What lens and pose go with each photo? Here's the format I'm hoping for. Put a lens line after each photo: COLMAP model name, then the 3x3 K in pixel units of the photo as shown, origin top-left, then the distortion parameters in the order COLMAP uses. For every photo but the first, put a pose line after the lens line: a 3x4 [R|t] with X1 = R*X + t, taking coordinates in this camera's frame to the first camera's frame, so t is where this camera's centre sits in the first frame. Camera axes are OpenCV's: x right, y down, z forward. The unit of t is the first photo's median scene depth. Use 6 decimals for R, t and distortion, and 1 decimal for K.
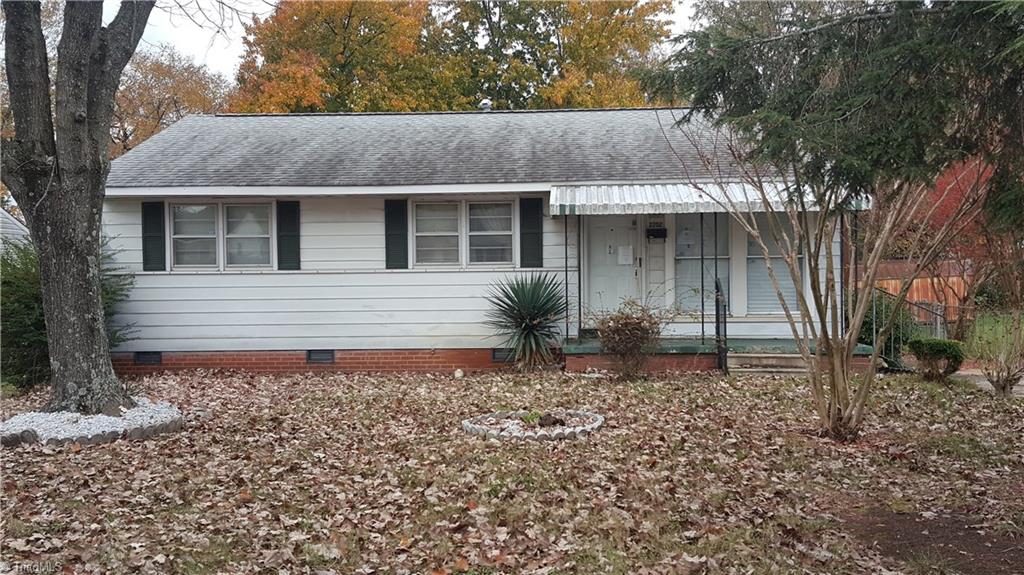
lens RADIAL K [[845.0, 0, 610.4], [0, 845.0, 285.0], [0, 0, 1]] dist [0.075480, -0.117156]
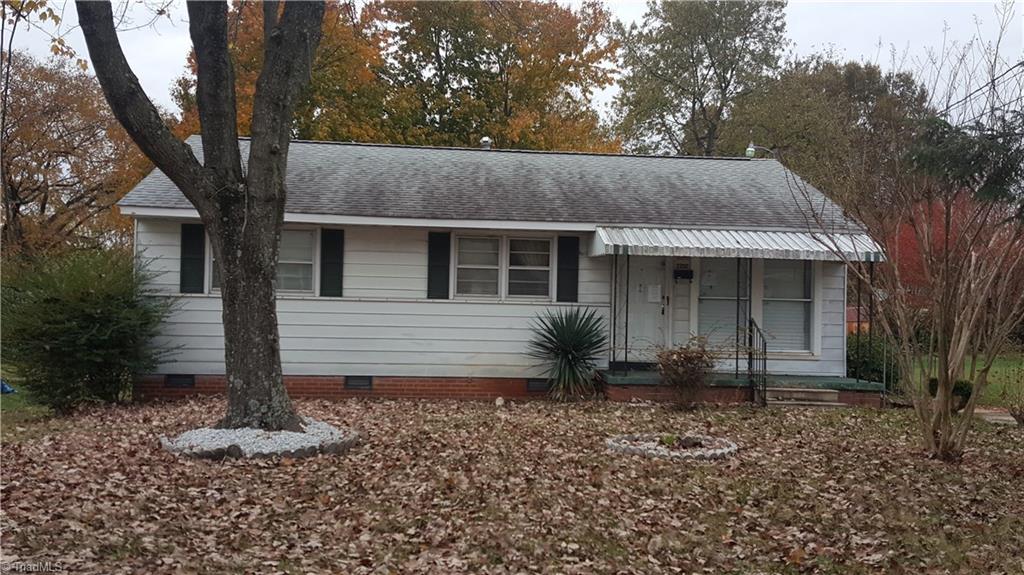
lens RADIAL K [[845.0, 0, 610.4], [0, 845.0, 285.0], [0, 0, 1]] dist [0.075480, -0.117156]
pose [[0.989895, 0.036825, 0.136940, -0.186190], [-0.030953, 0.998518, -0.044764, 0.003627], [-0.138386, 0.040073, 0.989567, -0.053023]]
